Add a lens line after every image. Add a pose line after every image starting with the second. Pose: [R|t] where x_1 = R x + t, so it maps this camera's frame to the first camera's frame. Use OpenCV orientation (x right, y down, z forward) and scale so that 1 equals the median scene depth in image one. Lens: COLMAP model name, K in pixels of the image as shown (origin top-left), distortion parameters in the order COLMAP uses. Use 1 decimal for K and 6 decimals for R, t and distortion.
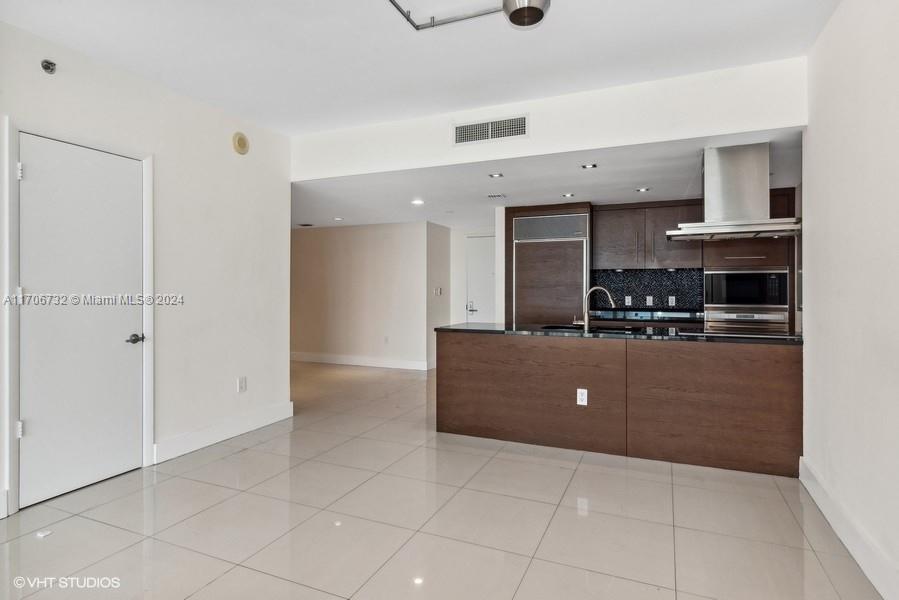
lens RADIAL K [[493.3, 0, 452.3], [0, 493.3, 291.5], [0, 0, 1]] dist [0.037072, 0.000970]
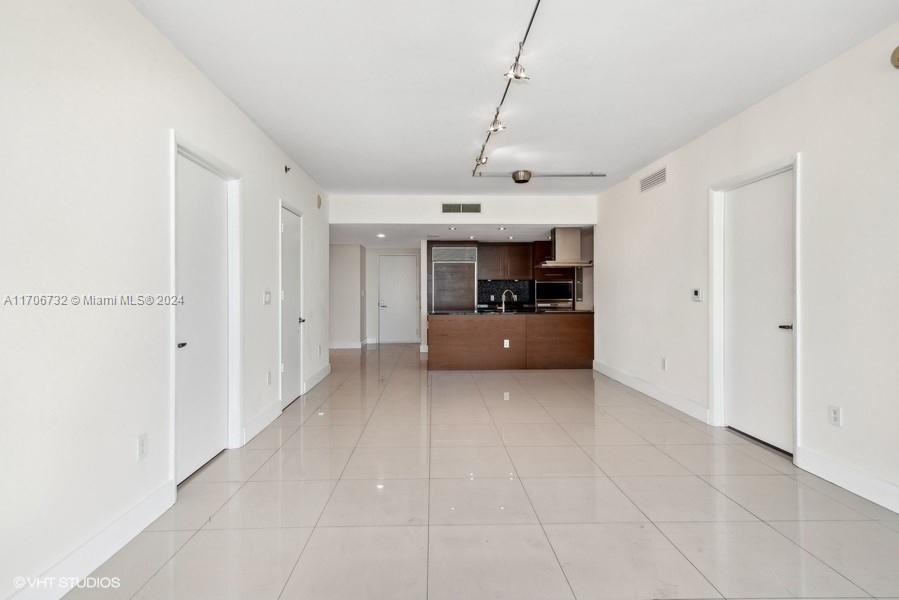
lens RADIAL K [[444.8, 0, 446.6], [0, 444.8, 298.9], [0, 0, 1]] dist [0.018970, 0.001795]
pose [[0.906872, -0.010977, 0.421263, -0.687580], [0.006481, 0.999906, 0.012102, 0.004108], [-0.421357, -0.008245, 0.906858, -0.525925]]
